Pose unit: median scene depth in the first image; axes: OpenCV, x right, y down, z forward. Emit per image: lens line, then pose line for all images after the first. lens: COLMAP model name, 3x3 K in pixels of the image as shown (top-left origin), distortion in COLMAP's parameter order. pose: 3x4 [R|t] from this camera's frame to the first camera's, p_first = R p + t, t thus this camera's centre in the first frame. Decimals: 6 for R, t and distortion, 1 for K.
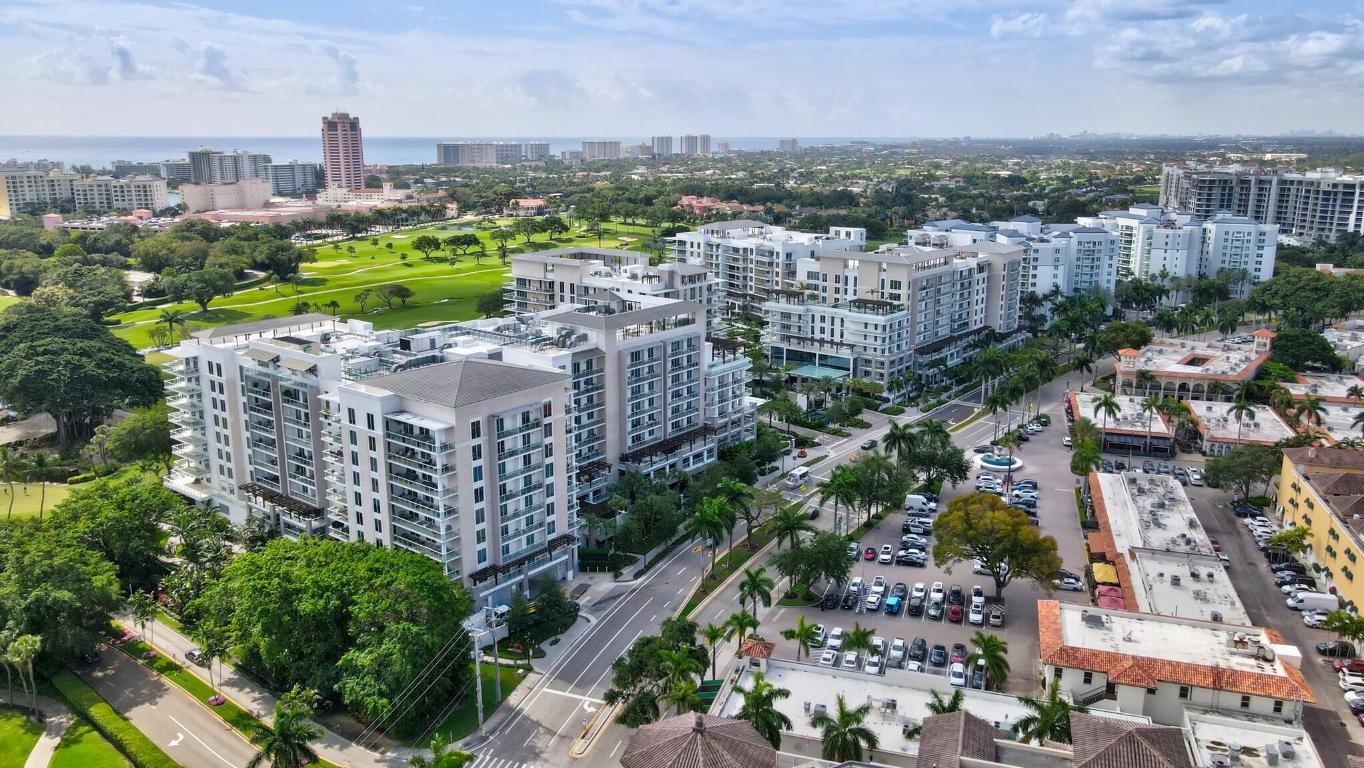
lens RADIAL K [[1010.8, 0, 701.8], [0, 1010.8, 384.3], [0, 0, 1]] dist [0.031981, -0.002193]
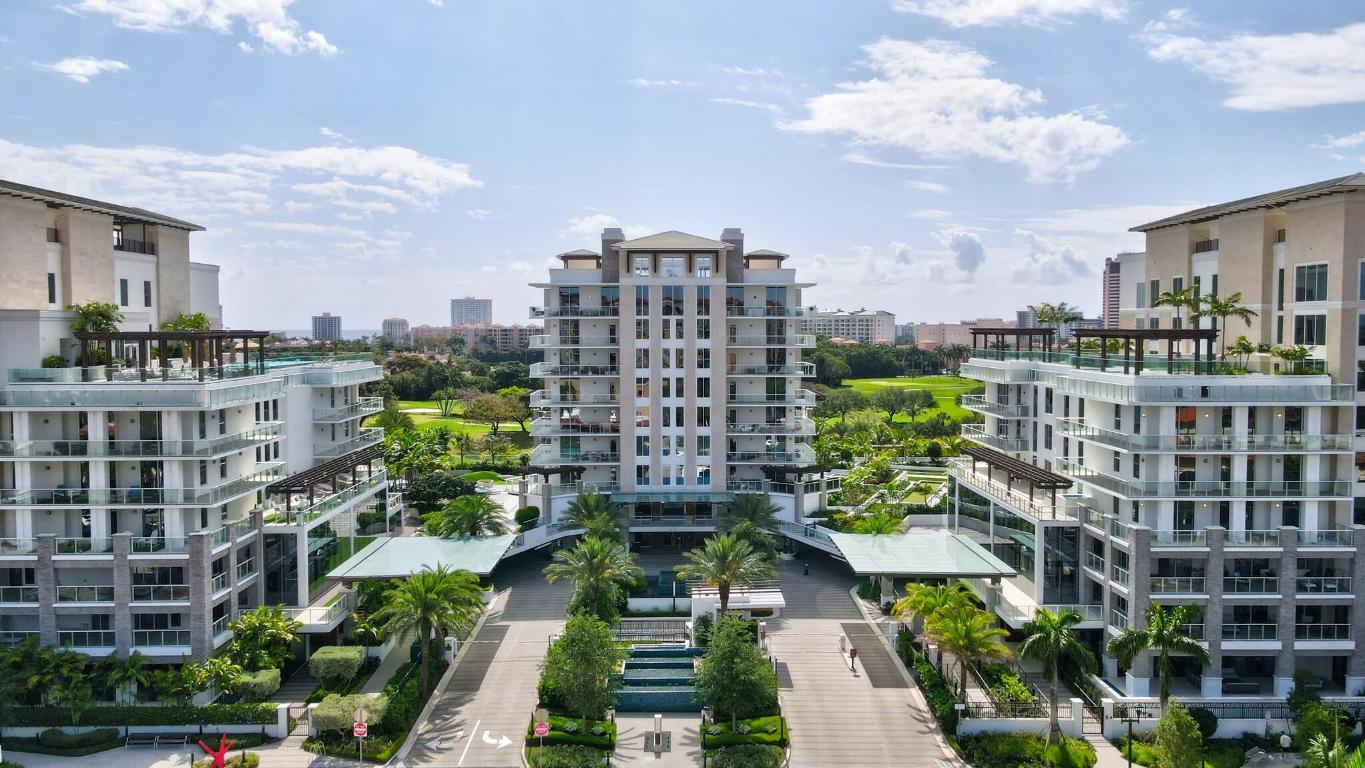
lens RADIAL K [[1011.5, 0, 702.3], [0, 1011.5, 384.3], [0, 0, 1]] dist [0.031981, -0.002193]
pose [[0.632688, 0.043811, -0.773167, 0.234963], [-0.188042, 0.977209, -0.098503, -0.013871], [0.751230, 0.207710, 0.626507, 0.572152]]
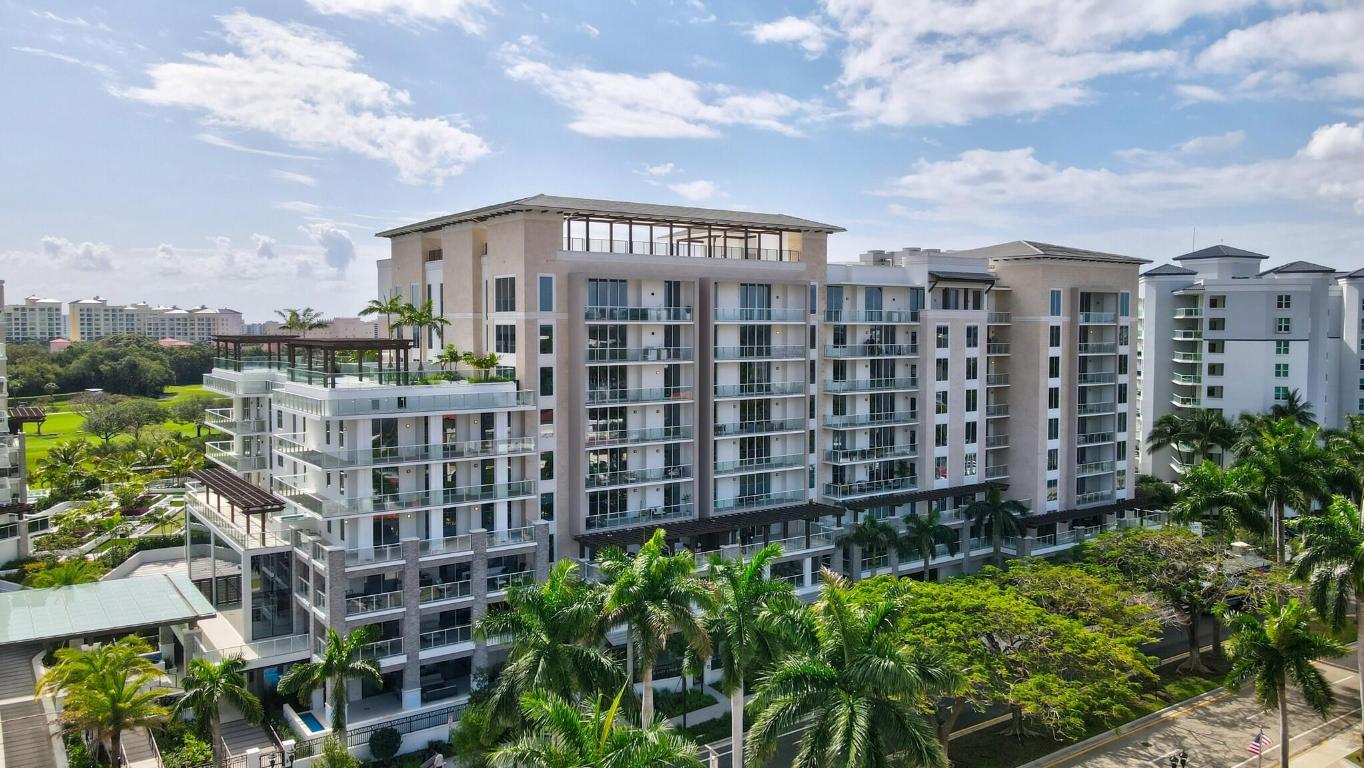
lens RADIAL K [[1010.8, 0, 701.8], [0, 1010.8, 384.3], [0, 0, 1]] dist [0.031981, -0.002193]
pose [[0.957771, 0.016424, -0.287064, 0.255121], [-0.069533, 0.981965, -0.175812, -0.023359], [0.278999, 0.188348, 0.941639, 0.601110]]
